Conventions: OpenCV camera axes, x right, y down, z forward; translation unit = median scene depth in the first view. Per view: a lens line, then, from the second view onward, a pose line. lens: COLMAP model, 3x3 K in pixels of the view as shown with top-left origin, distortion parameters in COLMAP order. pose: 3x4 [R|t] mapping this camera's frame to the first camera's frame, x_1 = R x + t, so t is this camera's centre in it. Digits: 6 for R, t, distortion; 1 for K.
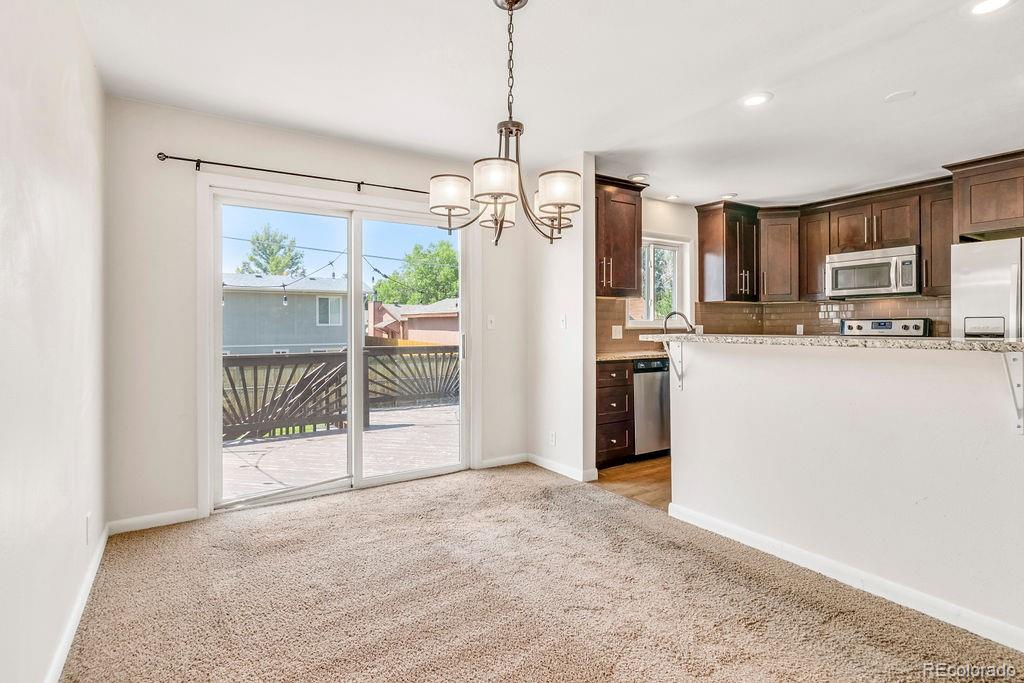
lens RADIAL K [[504.0, 0, 511.3], [0, 504.0, 322.2], [0, 0, 1]] dist [-0.001043, 0.000348]
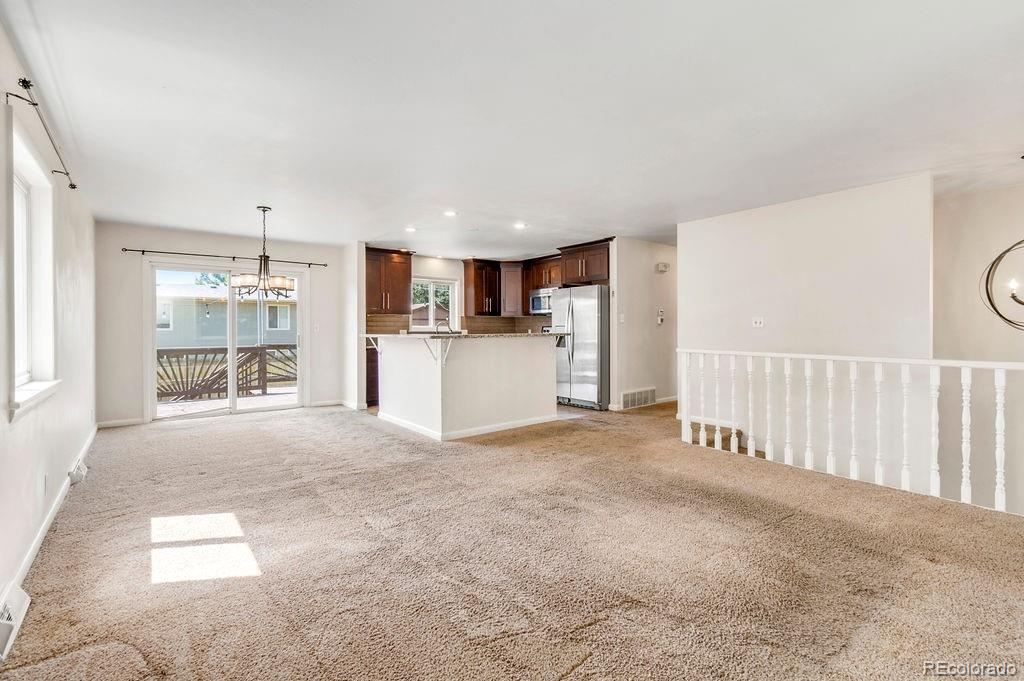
lens RADIAL K [[449.8, 0, 511.1], [0, 449.8, 327.2], [0, 0, 1]] dist [-0.000357, -0.000363]
pose [[0.994625, -0.000915, 0.103537, 0.399594], [0.000597, 0.999995, 0.003107, -0.007567], [-0.103539, -0.003028, 0.994621, -0.576356]]
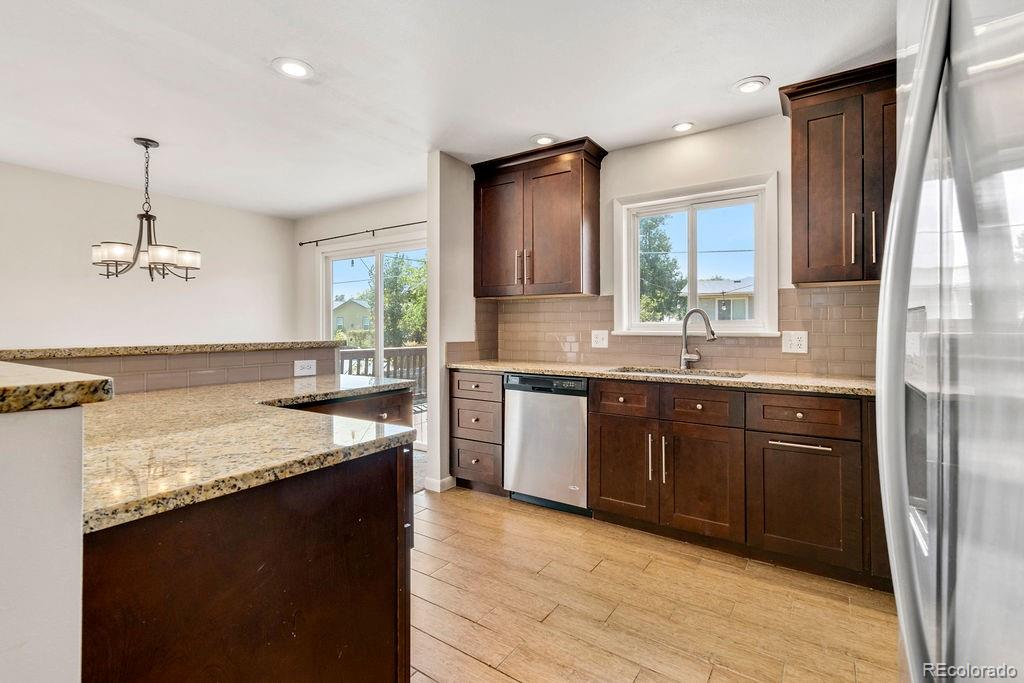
lens RADIAL K [[449.8, 0, 511.1], [0, 449.8, 328.2], [0, 0, 1]] dist [-0.000357, -0.000363]
pose [[0.407973, 0.007101, -0.912966, 0.743705], [0.003042, 0.999954, 0.009137, -0.002087], [0.912989, -0.006504, 0.407932, 0.583831]]
